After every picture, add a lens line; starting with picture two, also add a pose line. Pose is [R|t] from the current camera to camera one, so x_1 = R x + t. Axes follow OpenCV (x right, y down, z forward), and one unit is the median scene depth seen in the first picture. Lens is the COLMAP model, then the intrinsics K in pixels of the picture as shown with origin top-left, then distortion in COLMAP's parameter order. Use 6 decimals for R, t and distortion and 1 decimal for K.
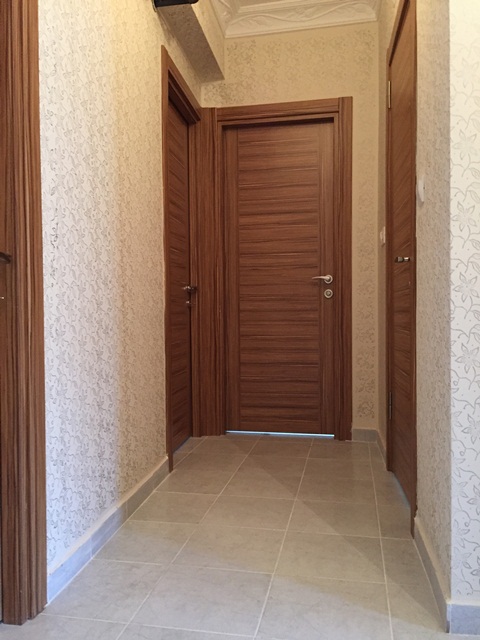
lens RADIAL K [[550.7, 0, 241.8], [0, 550.7, 318.5], [0, 0, 1]] dist [0.068048, -0.096312]
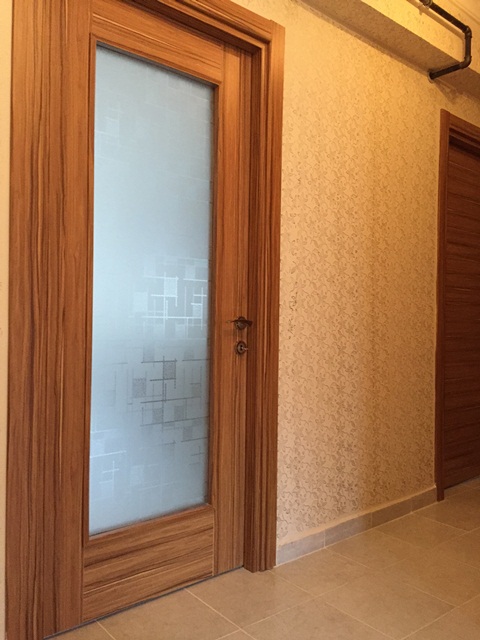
lens RADIAL K [[550.7, 0, 240.9], [0, 550.7, 320.6], [0, 0, 1]] dist [0.068048, -0.096312]
pose [[0.776546, 0.029671, -0.629361, 0.370595], [-0.040212, 0.999188, -0.002511, -0.080892], [0.628776, 0.027258, 0.777109, -0.131772]]
